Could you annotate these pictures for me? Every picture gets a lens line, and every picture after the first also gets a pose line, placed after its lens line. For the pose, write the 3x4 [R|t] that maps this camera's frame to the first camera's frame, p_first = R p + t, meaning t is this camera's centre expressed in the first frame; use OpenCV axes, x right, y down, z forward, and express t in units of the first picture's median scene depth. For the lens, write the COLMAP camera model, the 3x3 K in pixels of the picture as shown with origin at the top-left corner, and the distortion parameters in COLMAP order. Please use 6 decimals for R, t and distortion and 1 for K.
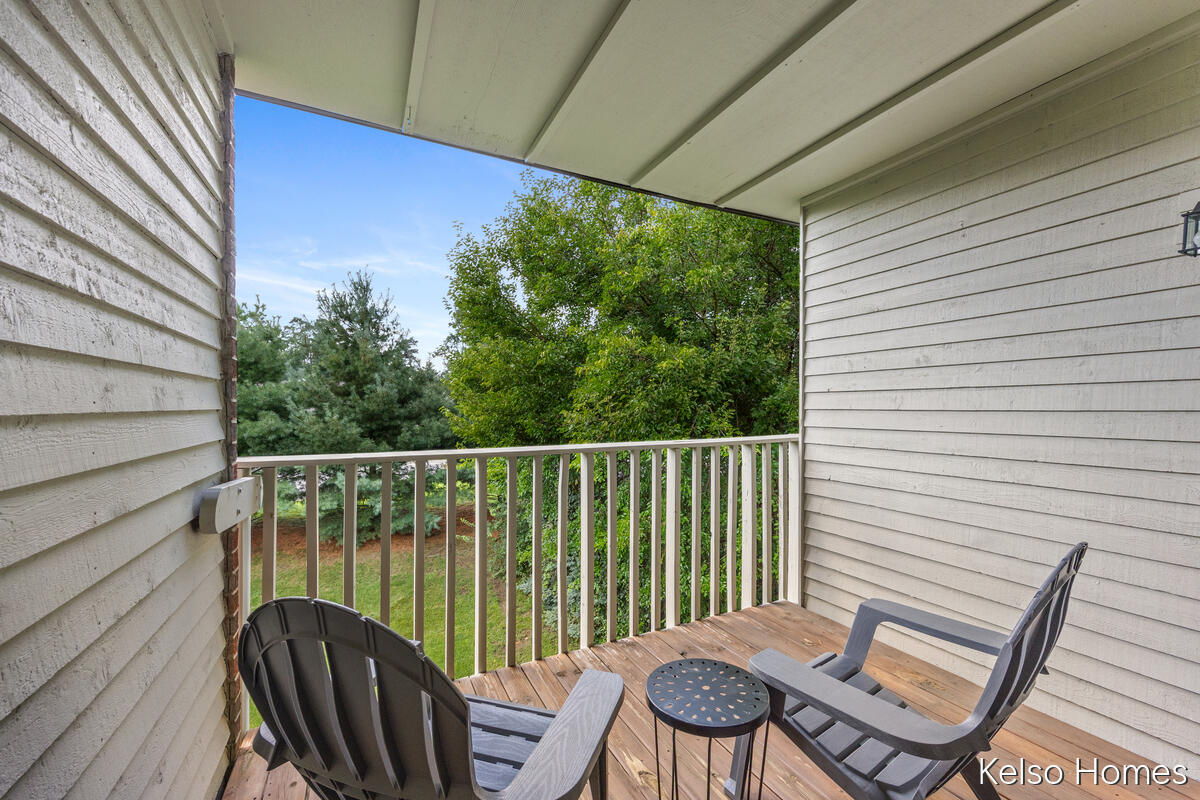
lens RADIAL K [[479.5, 0, 600.6], [0, 479.5, 403.7], [0, 0, 1]] dist [-0.003834, -0.000188]
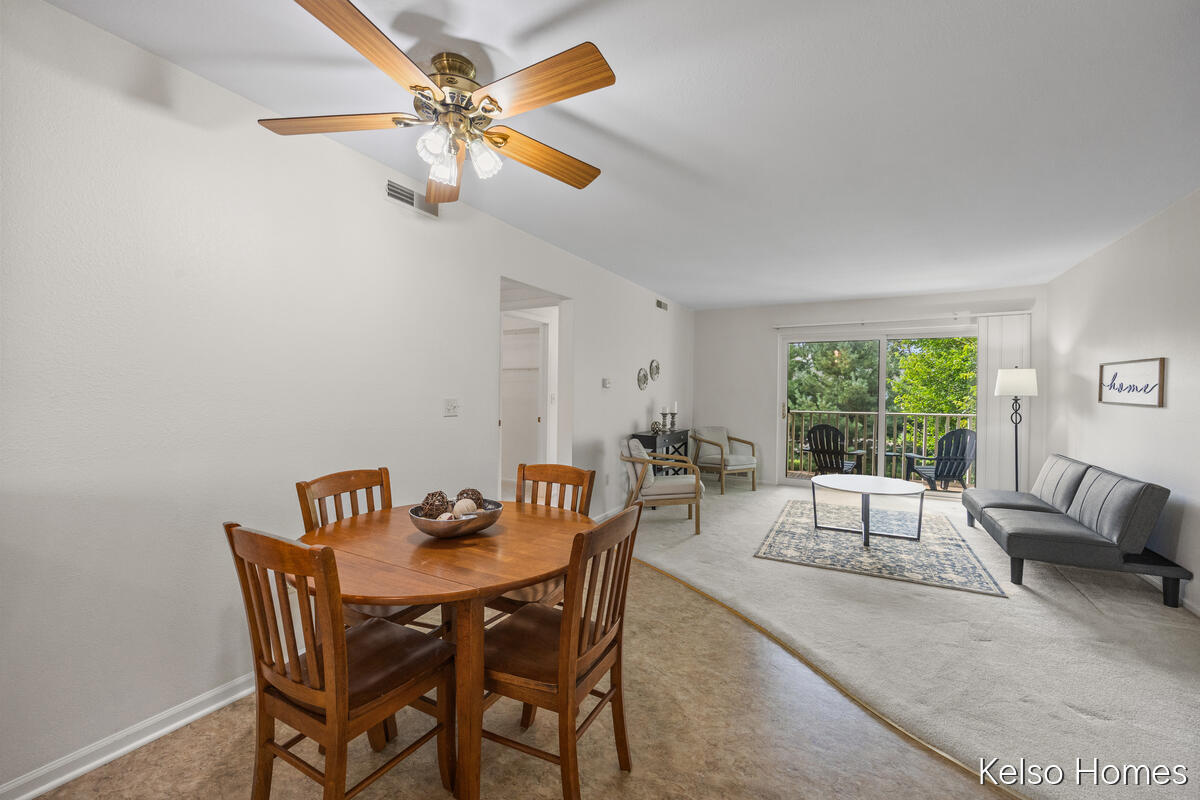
lens RADIAL K [[479.5, 0, 599.0], [0, 479.5, 395.4], [0, 0, 1]] dist [-0.003834, -0.000188]
pose [[0.571230, 0.005673, -0.820770, 0.287723], [-0.002947, 0.999984, 0.004861, 0.000147], [0.820785, -0.000358, 0.571238, -0.457050]]
